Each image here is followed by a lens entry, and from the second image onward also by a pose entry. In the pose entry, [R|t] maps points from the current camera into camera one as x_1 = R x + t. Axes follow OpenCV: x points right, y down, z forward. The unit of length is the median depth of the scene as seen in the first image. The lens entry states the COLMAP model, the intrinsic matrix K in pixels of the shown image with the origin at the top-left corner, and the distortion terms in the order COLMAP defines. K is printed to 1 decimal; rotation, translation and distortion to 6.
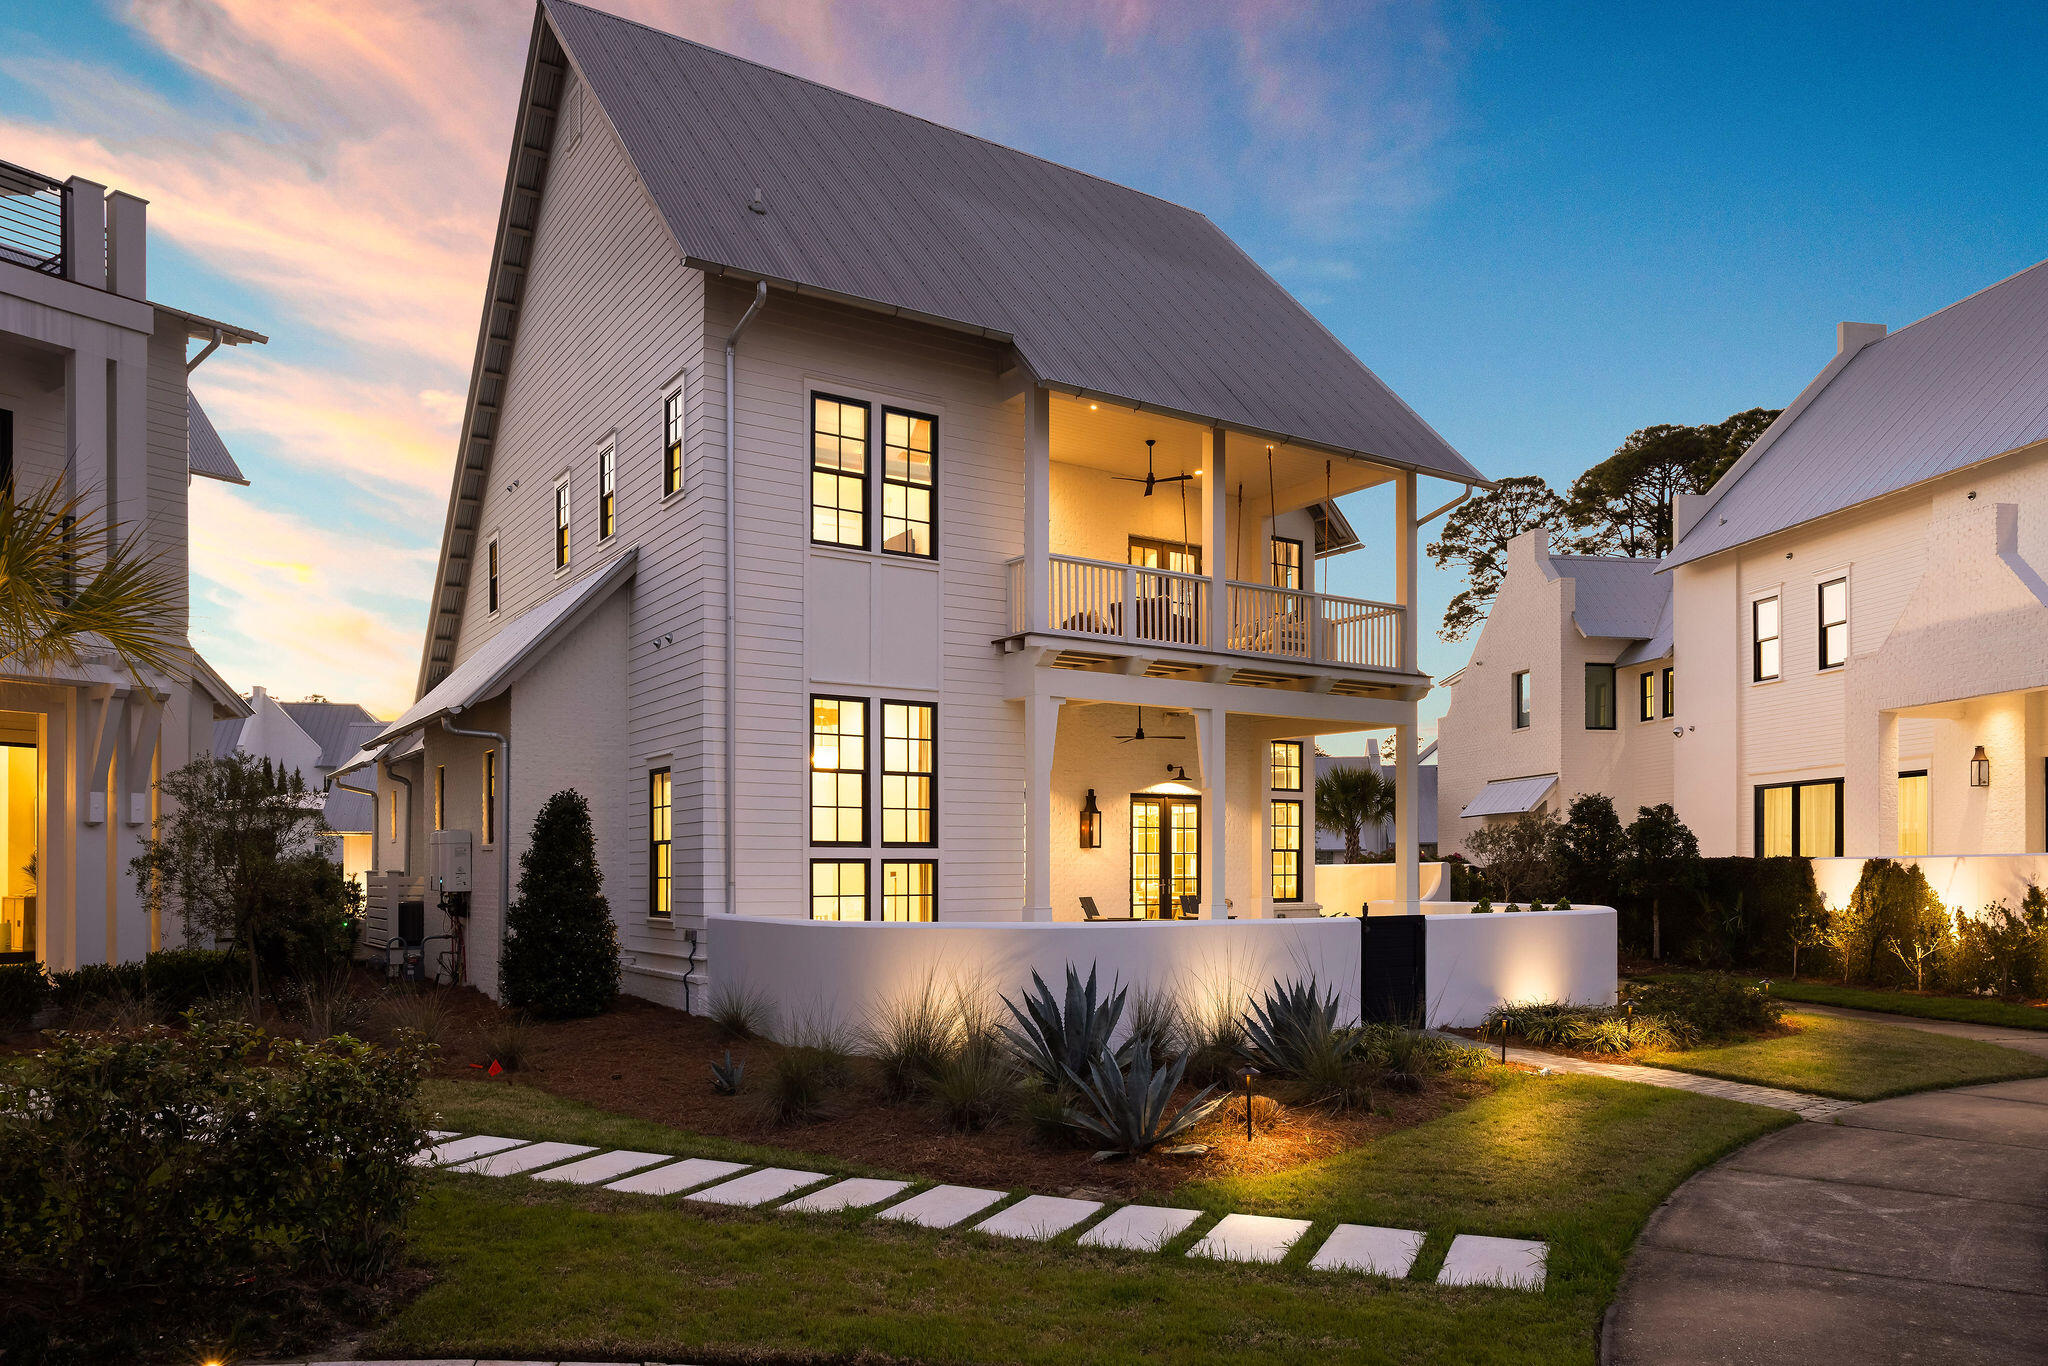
lens RADIAL K [[1361.3, 0, 1032.7], [0, 1361.3, 795.9], [0, 0, 1]] dist [0.001563, -0.000304]
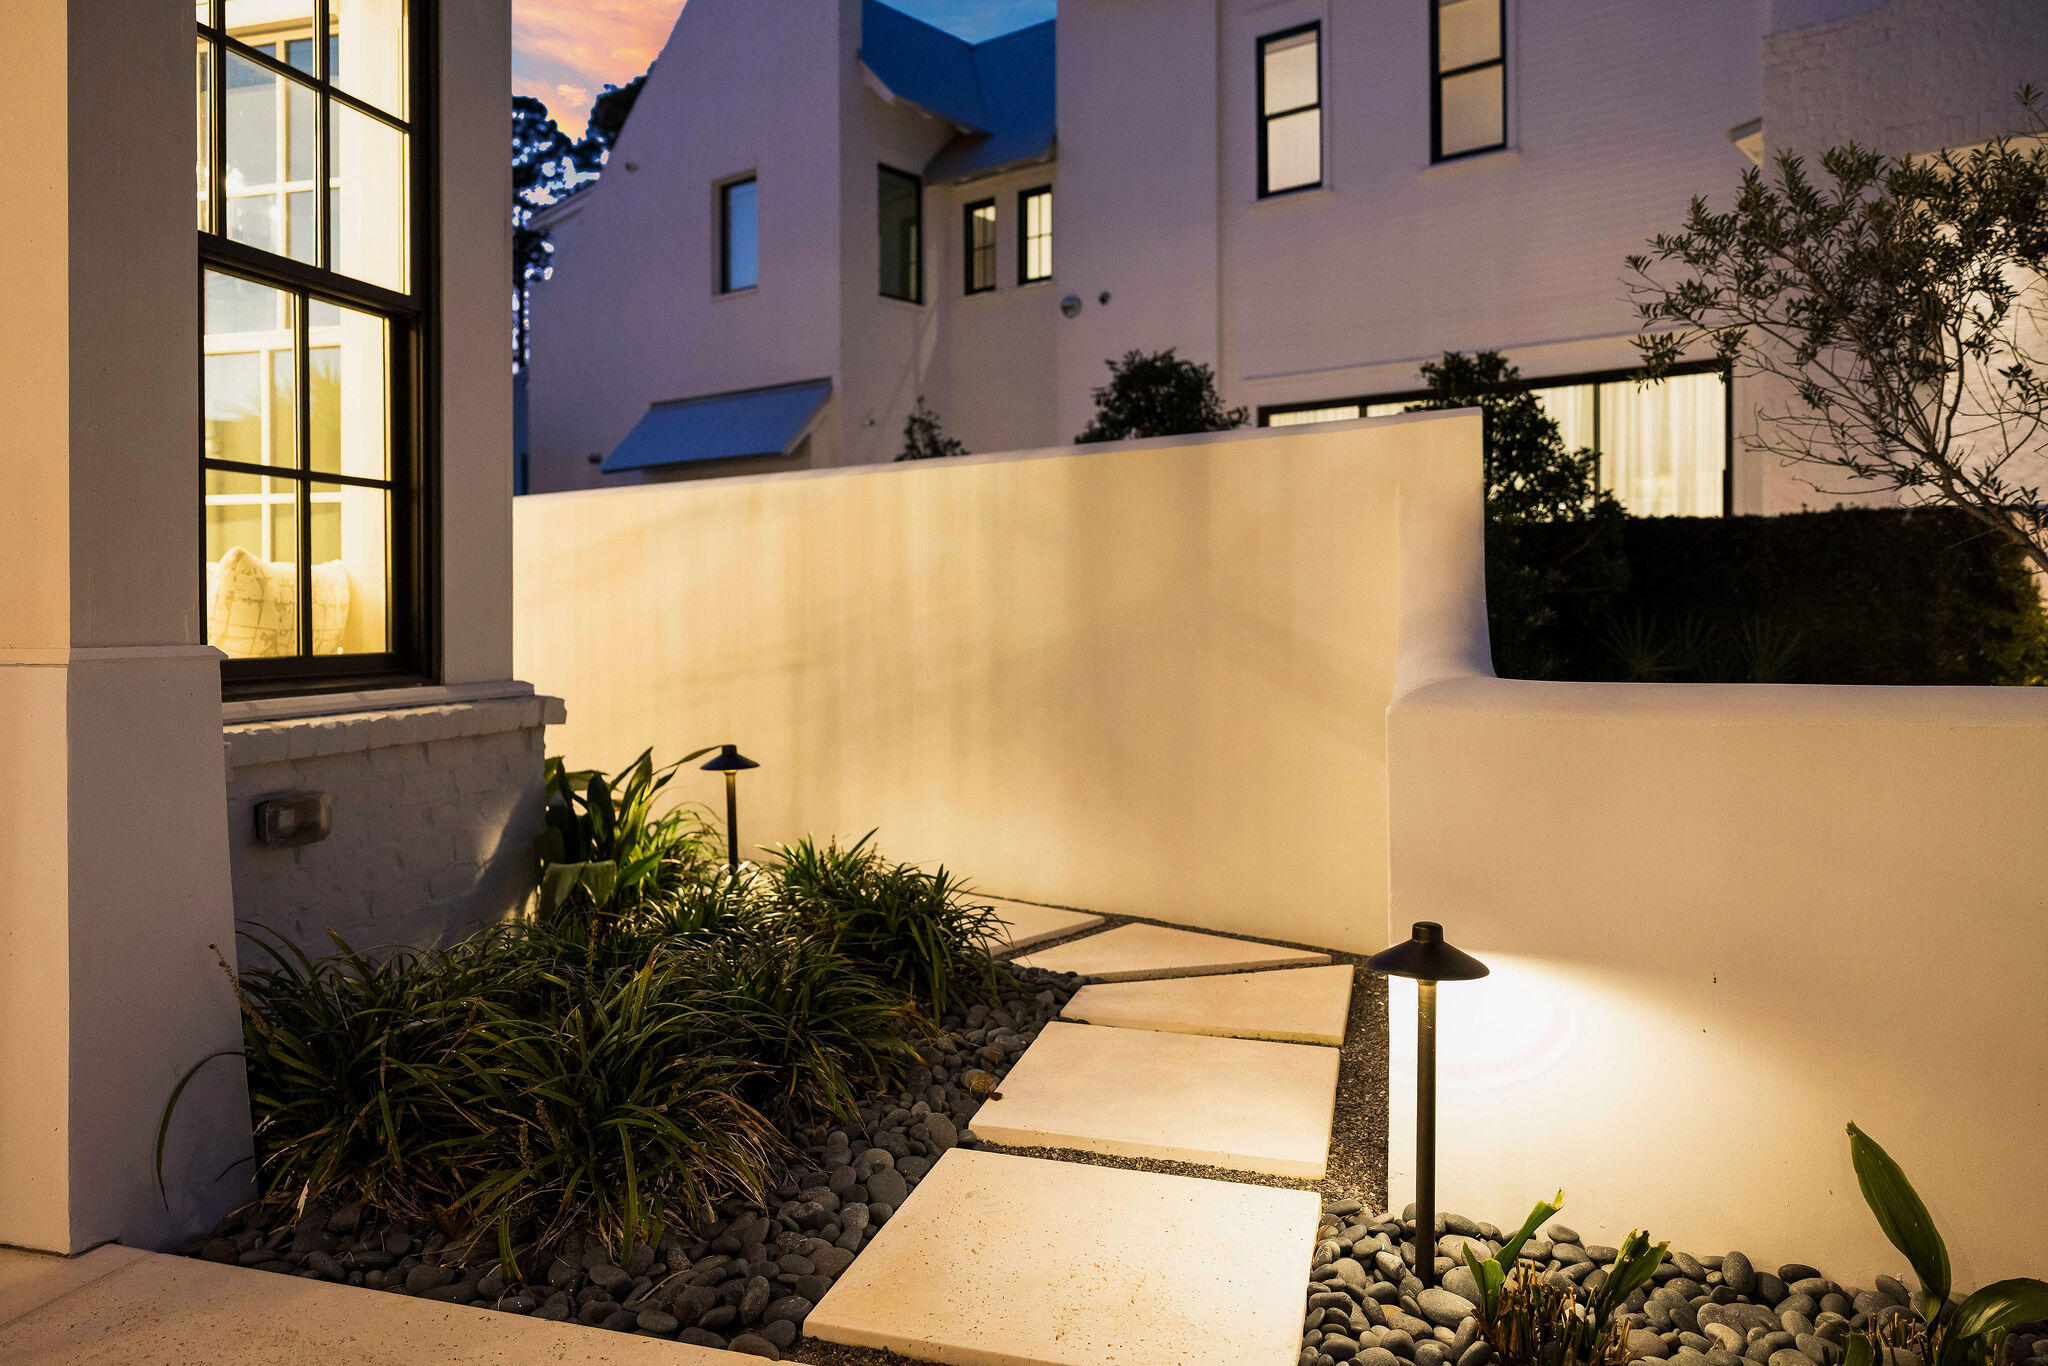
lens RADIAL K [[1459.0, 0, 1024.0], [0, 1459.0, 683.0], [0, 0, 1]] dist [0.106031, 0.000079]
pose [[0.771728, -0.029056, 0.635289, 0.138147], [-0.047349, 0.993558, 0.102960, 0.056443], [-0.634188, -0.109537, 0.765381, 0.797078]]
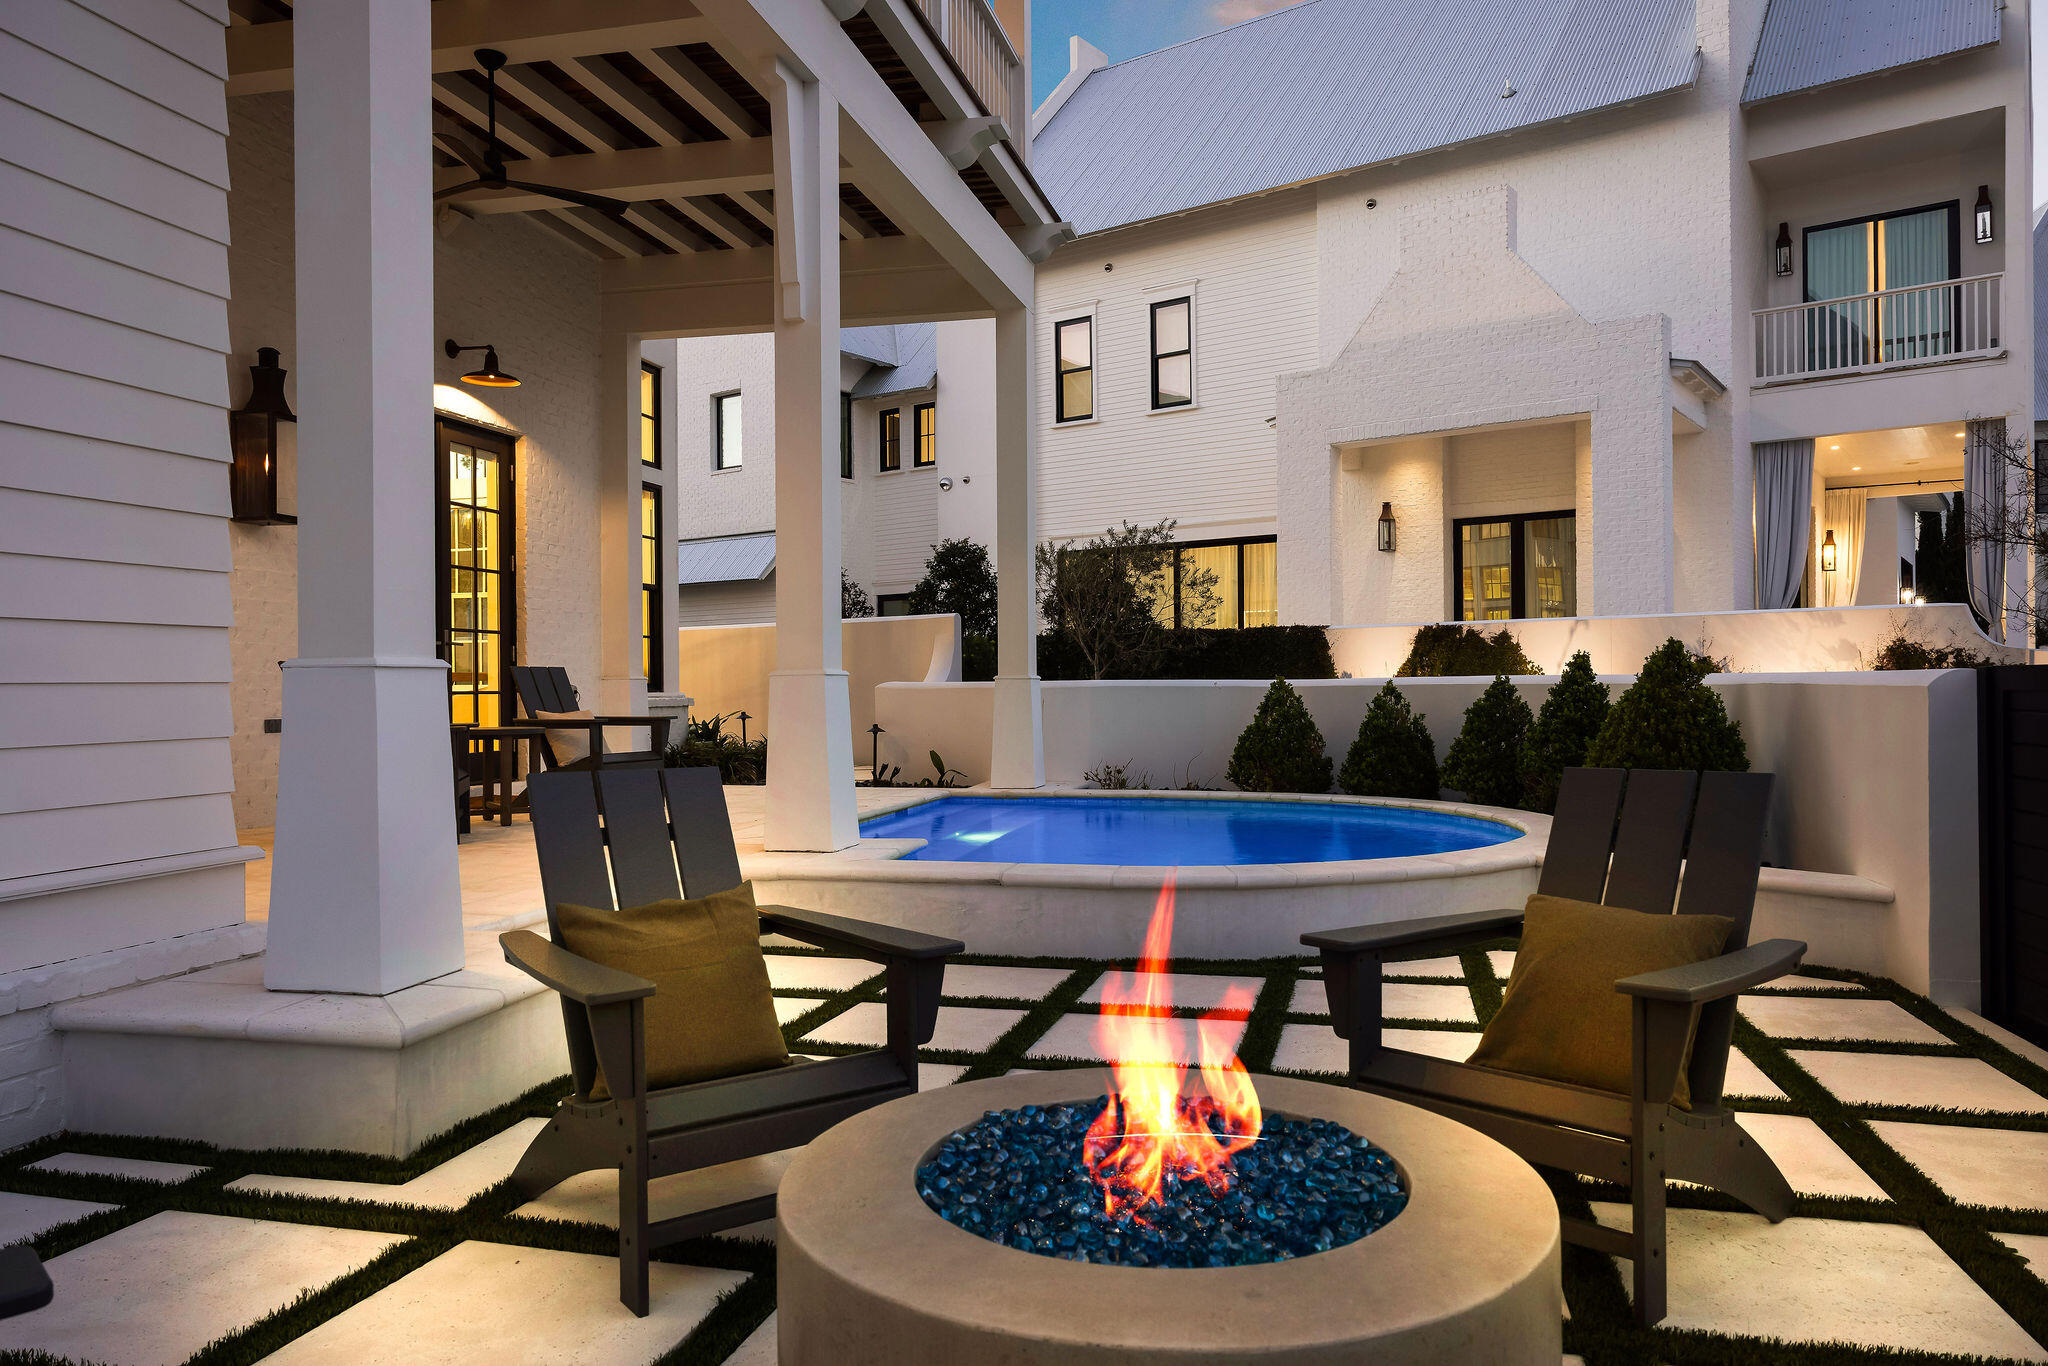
lens RADIAL K [[1361.3, 0, 1032.7], [0, 1361.3, 795.9], [0, 0, 1]] dist [0.001563, -0.000304]
pose [[0.750796, -0.055451, 0.658203, -0.035262], [-0.038459, 0.991110, 0.127367, 0.044583], [-0.659414, -0.120940, 0.741988, 0.496666]]
